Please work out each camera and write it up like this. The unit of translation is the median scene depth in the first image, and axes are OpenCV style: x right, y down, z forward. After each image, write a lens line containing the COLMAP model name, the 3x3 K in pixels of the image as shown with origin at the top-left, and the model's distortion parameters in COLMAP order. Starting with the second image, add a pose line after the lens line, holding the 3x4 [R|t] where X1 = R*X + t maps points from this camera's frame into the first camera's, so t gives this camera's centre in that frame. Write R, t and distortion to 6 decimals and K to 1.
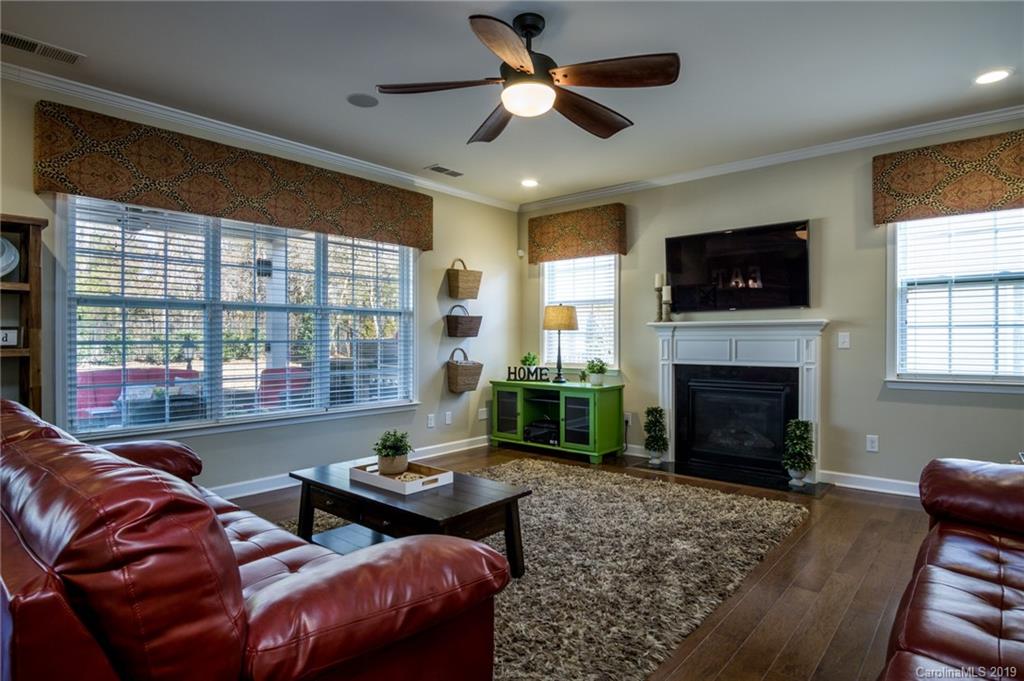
lens RADIAL K [[555.4, 0, 514.1], [0, 555.4, 337.5], [0, 0, 1]] dist [-0.019669, 0.001420]
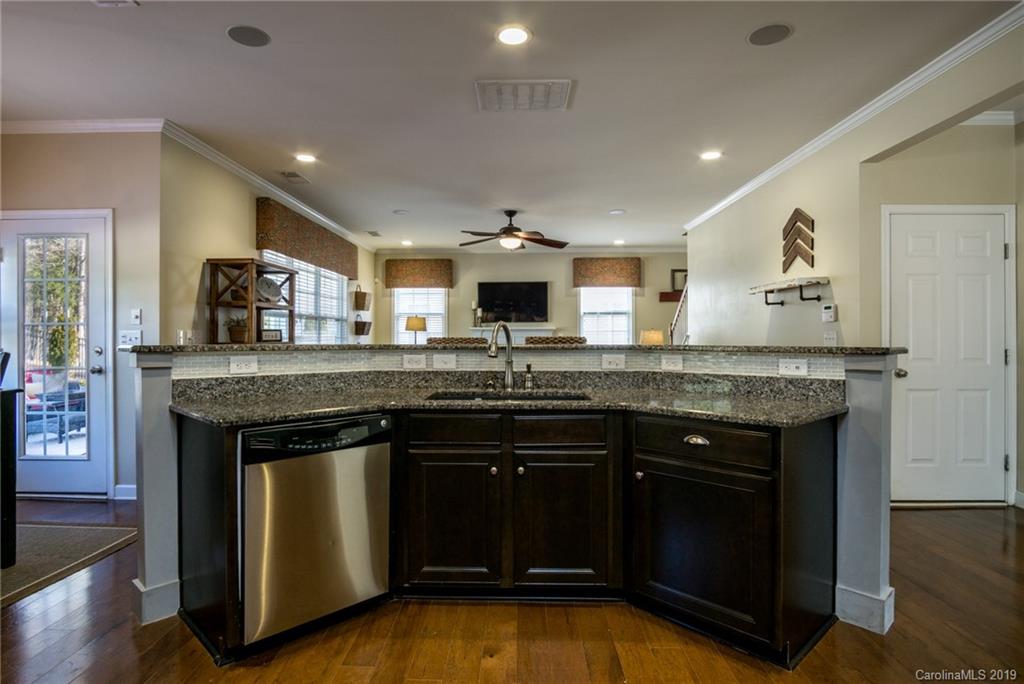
lens RADIAL K [[555.4, 0, 505.1], [0, 555.4, 334.5], [0, 0, 1]] dist [-0.019669, 0.001420]
pose [[0.774255, 0.008124, 0.632822, -0.821832], [-0.003428, 0.999957, -0.008644, 0.010739], [-0.632865, 0.004523, 0.774249, -0.488792]]
